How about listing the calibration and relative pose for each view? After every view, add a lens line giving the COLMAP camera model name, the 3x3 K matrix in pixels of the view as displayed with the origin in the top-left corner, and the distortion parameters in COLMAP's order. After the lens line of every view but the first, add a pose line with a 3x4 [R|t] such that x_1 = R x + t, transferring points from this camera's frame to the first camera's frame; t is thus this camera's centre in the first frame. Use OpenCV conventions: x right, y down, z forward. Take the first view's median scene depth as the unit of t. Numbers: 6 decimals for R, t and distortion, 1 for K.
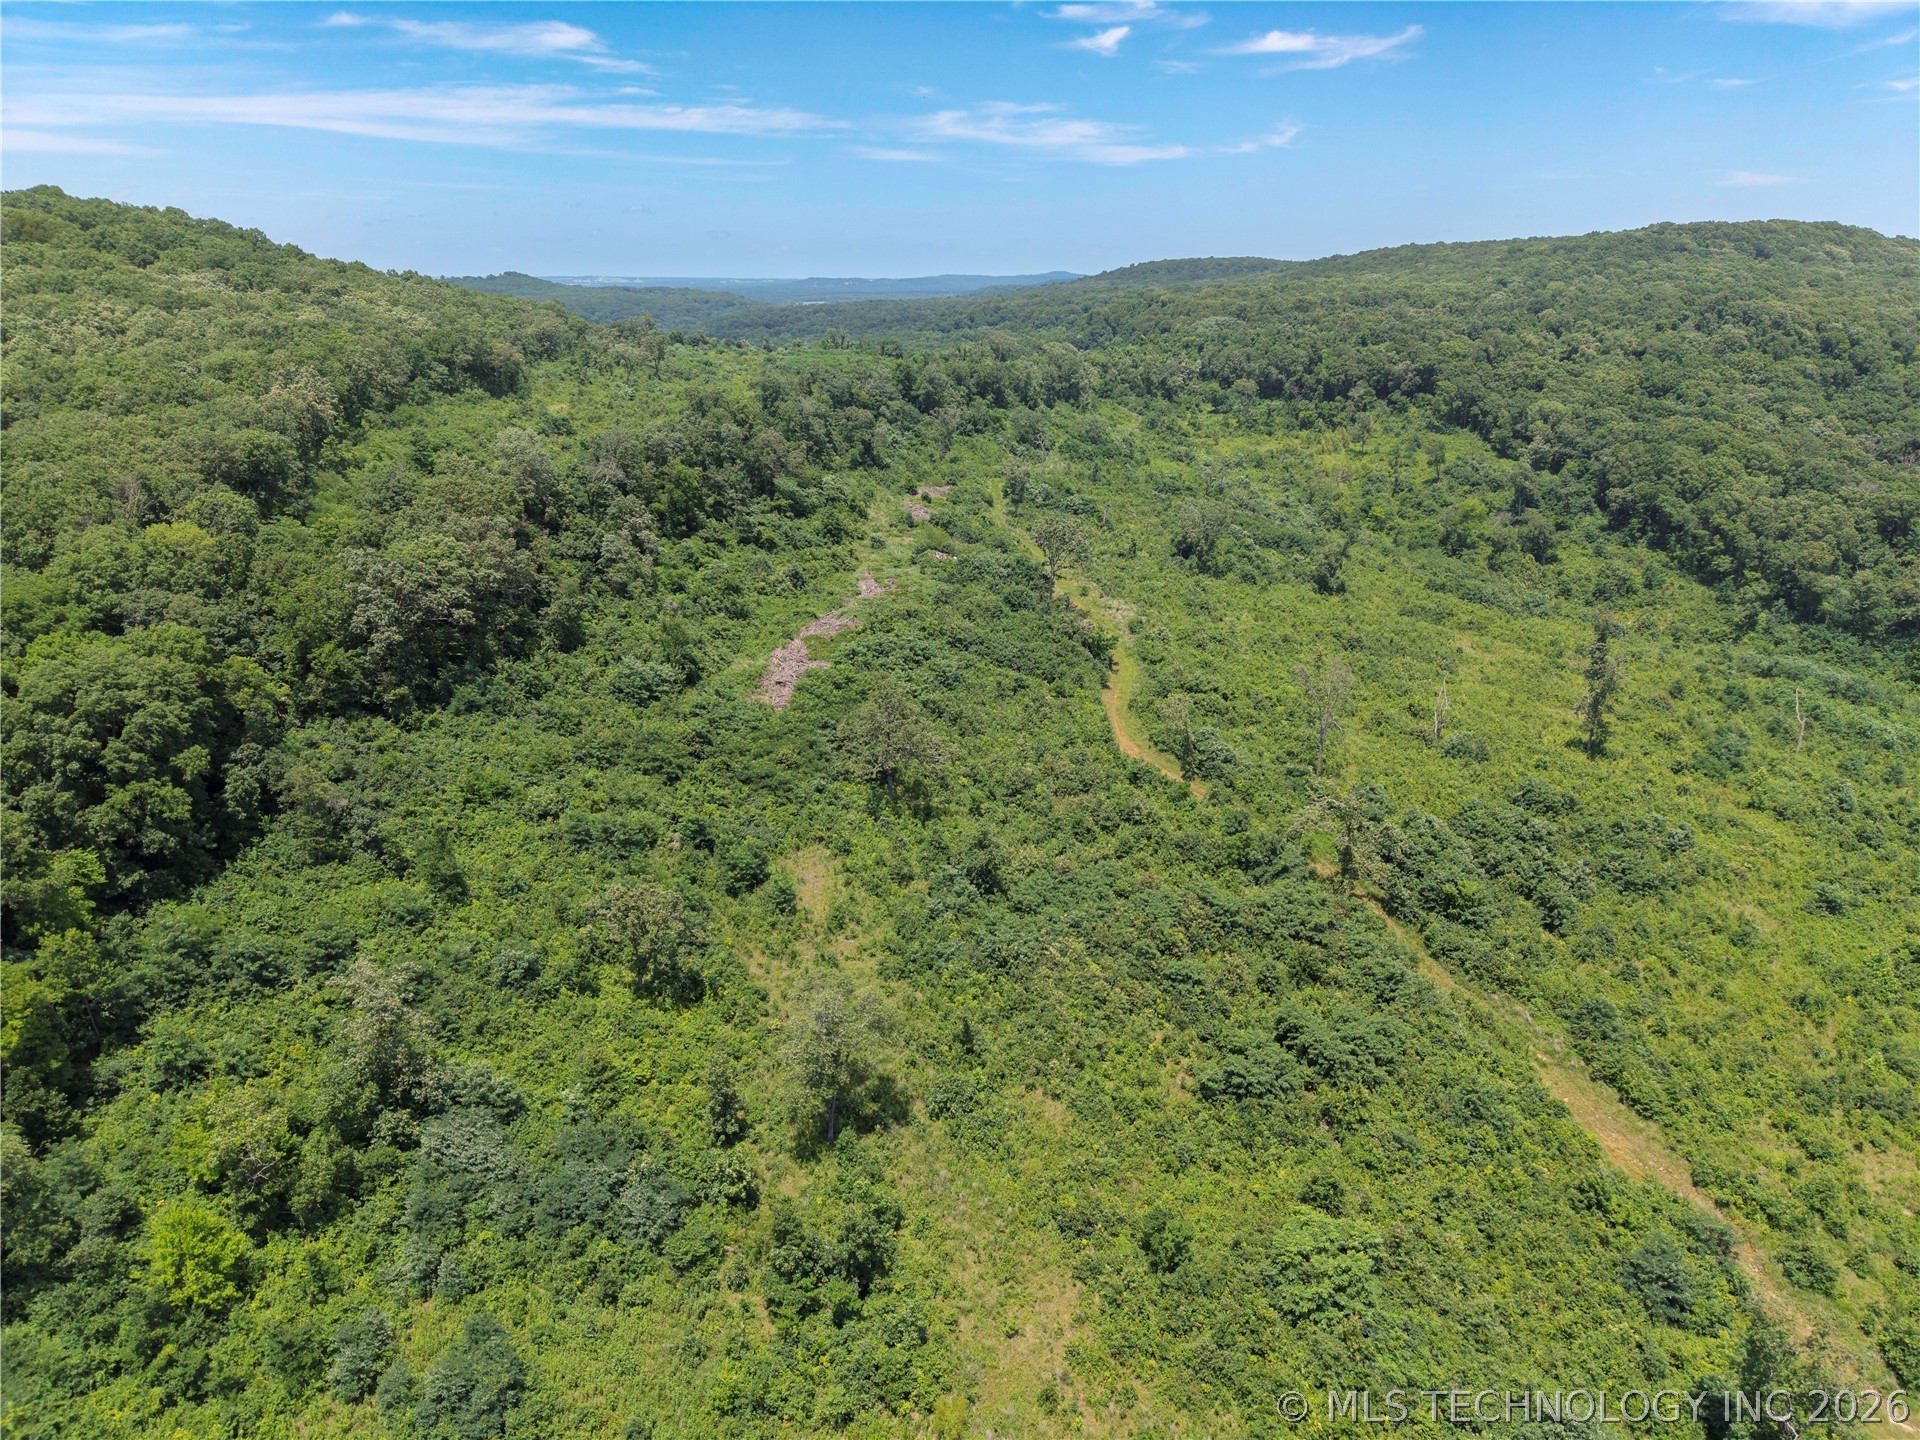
lens RADIAL K [[1282.1, 0, 969.4], [0, 1282.1, 726.4], [0, 0, 1]] dist [0.008438, -0.001753]
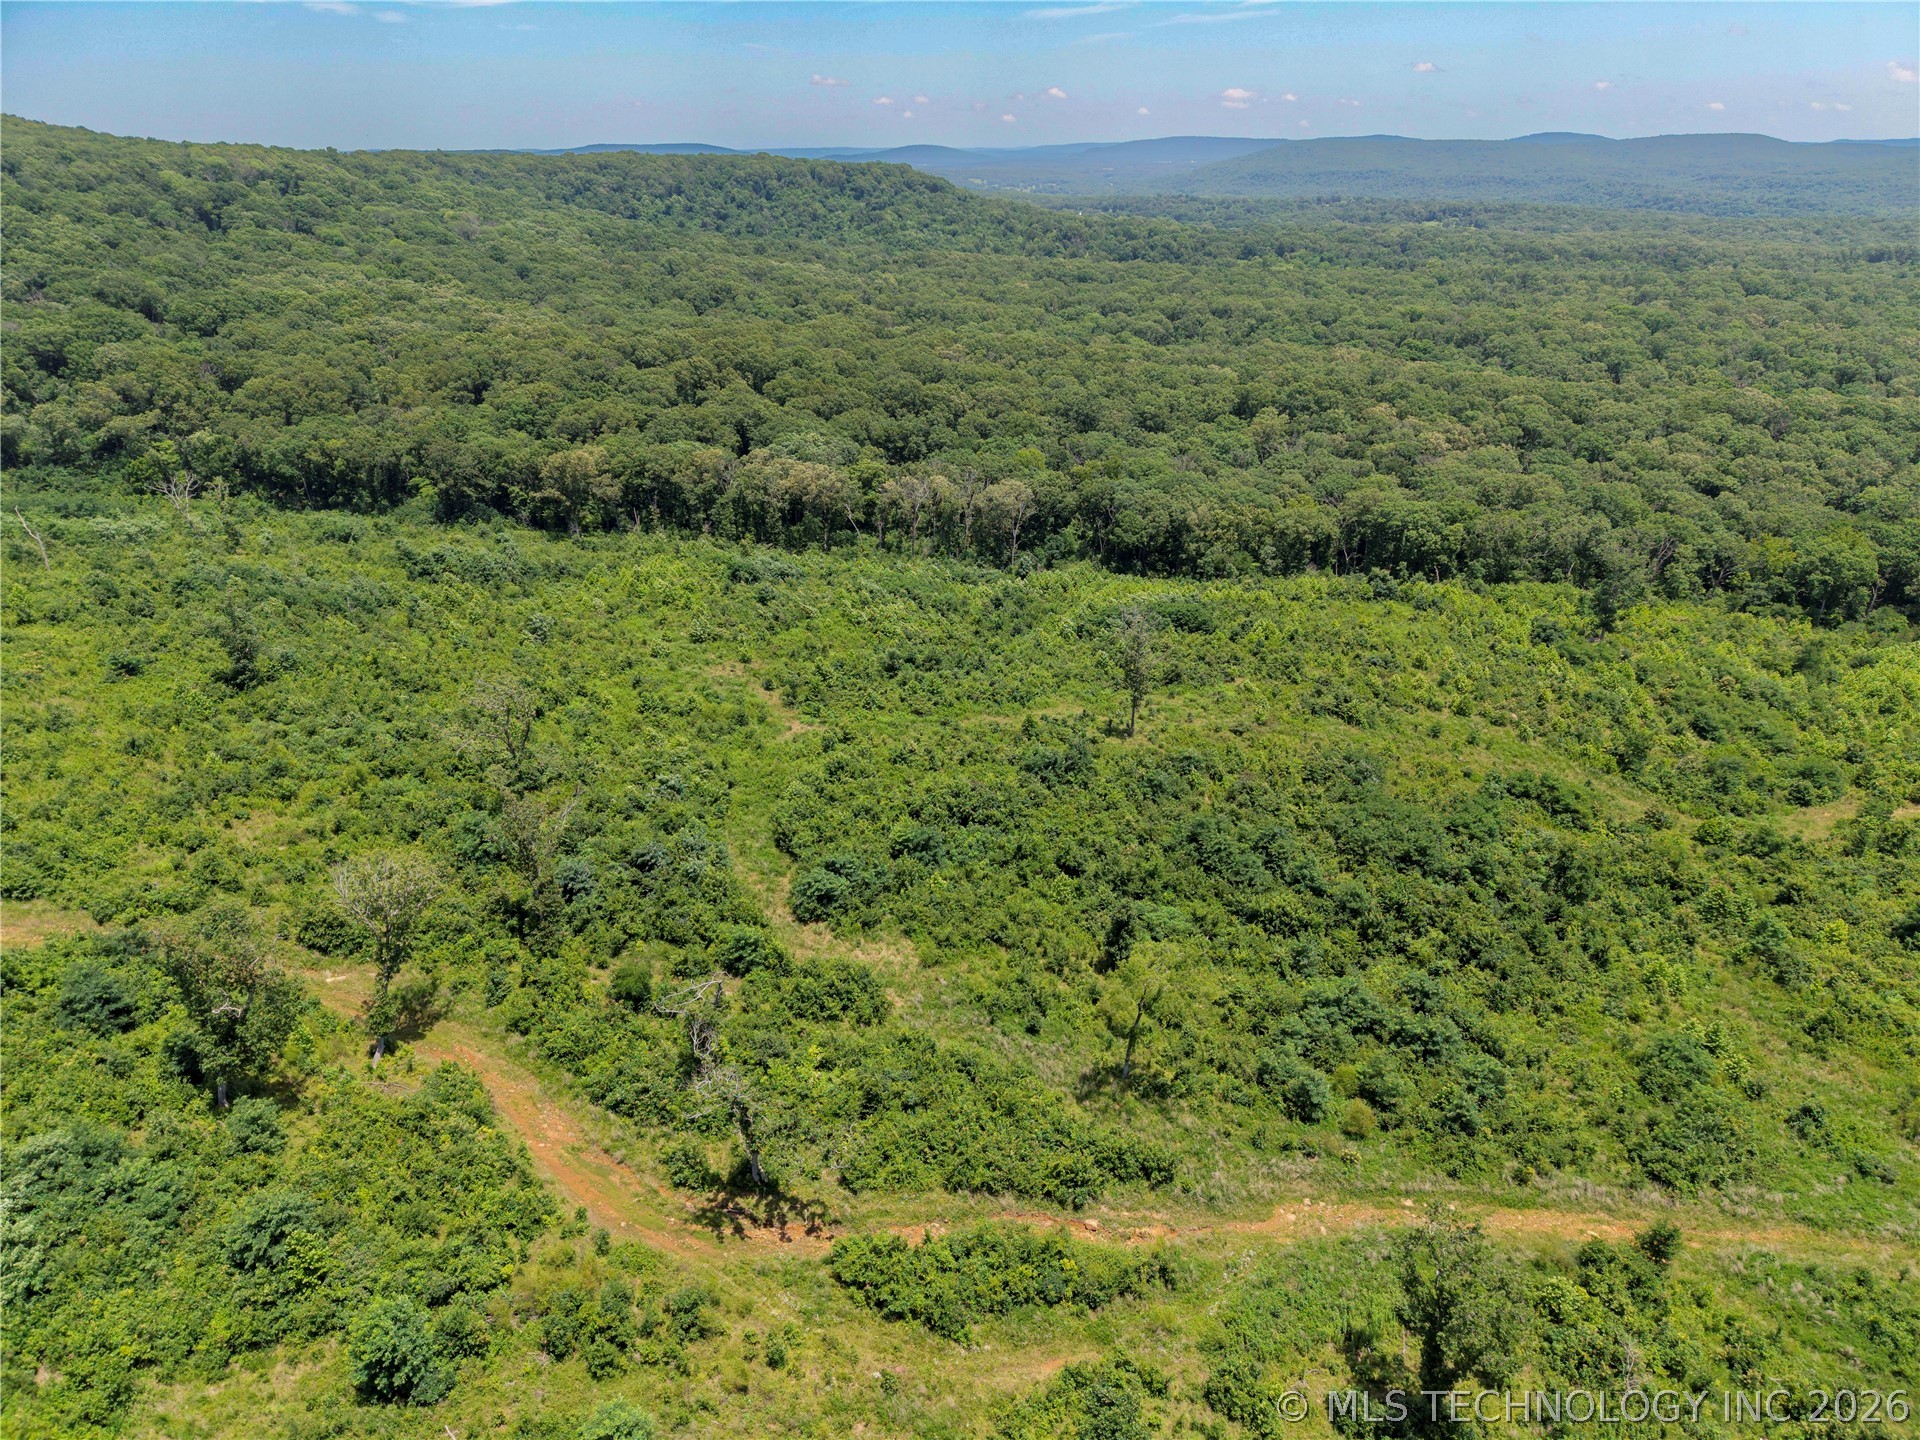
lens RADIAL K [[1274.5, 0, 955.3], [0, 1274.5, 724.7], [0, 0, 1]] dist [0.067010, -0.072938]
pose [[0.357047, -0.389659, 0.848931, 0.000835], [0.323901, 0.904094, 0.278751, 0.032841], [-0.876131, 0.175443, 0.449015, -0.014781]]
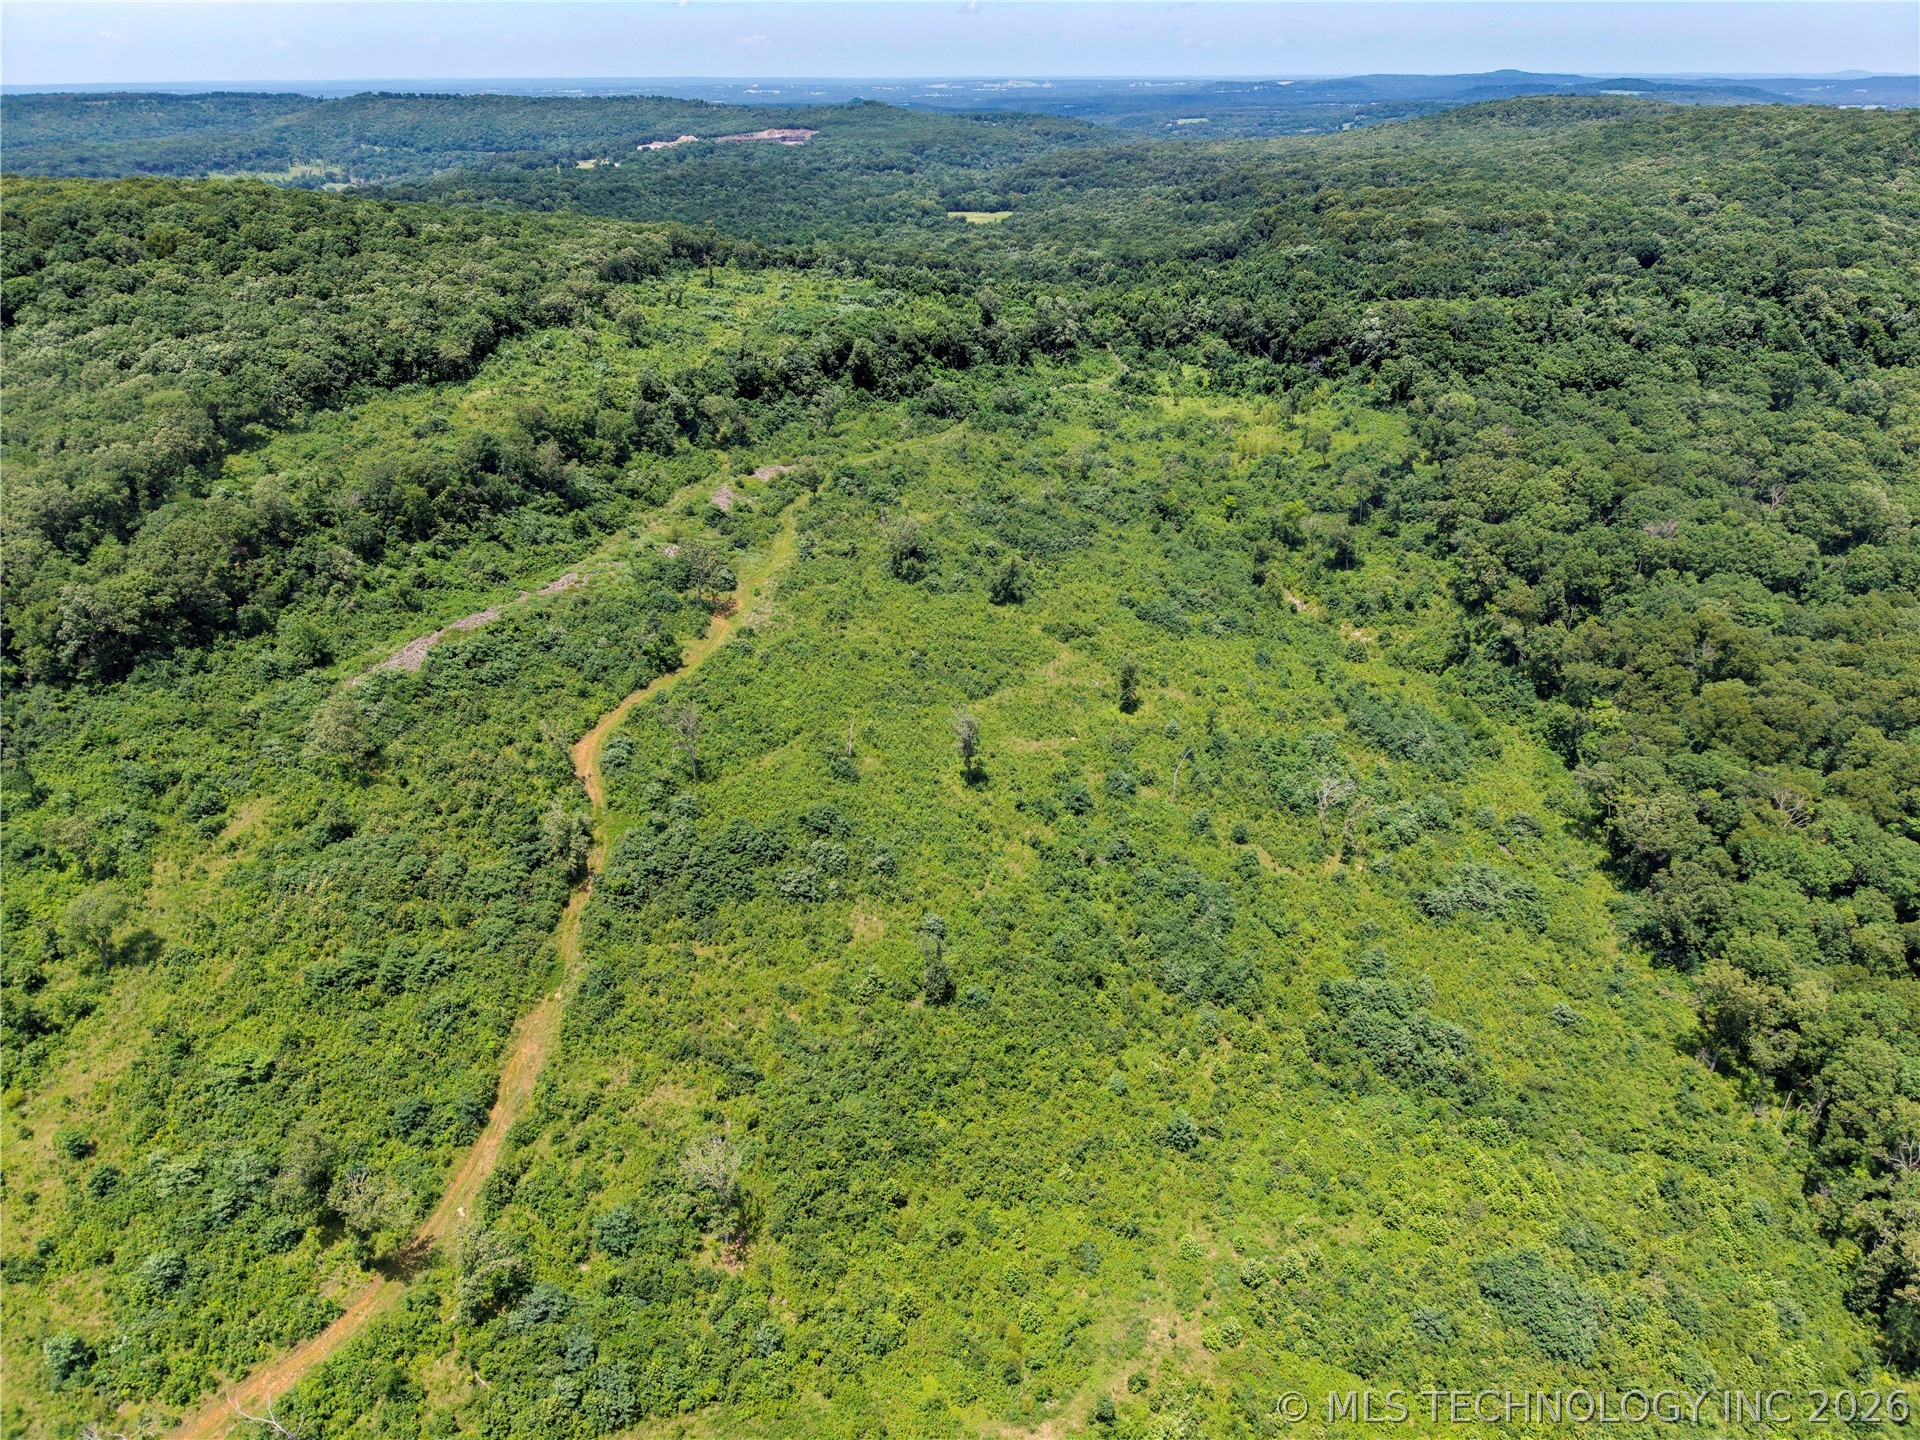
lens RADIAL K [[1274.5, 0, 955.3], [0, 1274.5, 724.7], [0, 0, 1]] dist [0.067010, -0.072938]
pose [[0.954166, 0.132352, -0.268421, 0.348120], [-0.095211, 0.984543, 0.147006, -0.098113], [0.283728, -0.114712, 0.952019, -0.102370]]
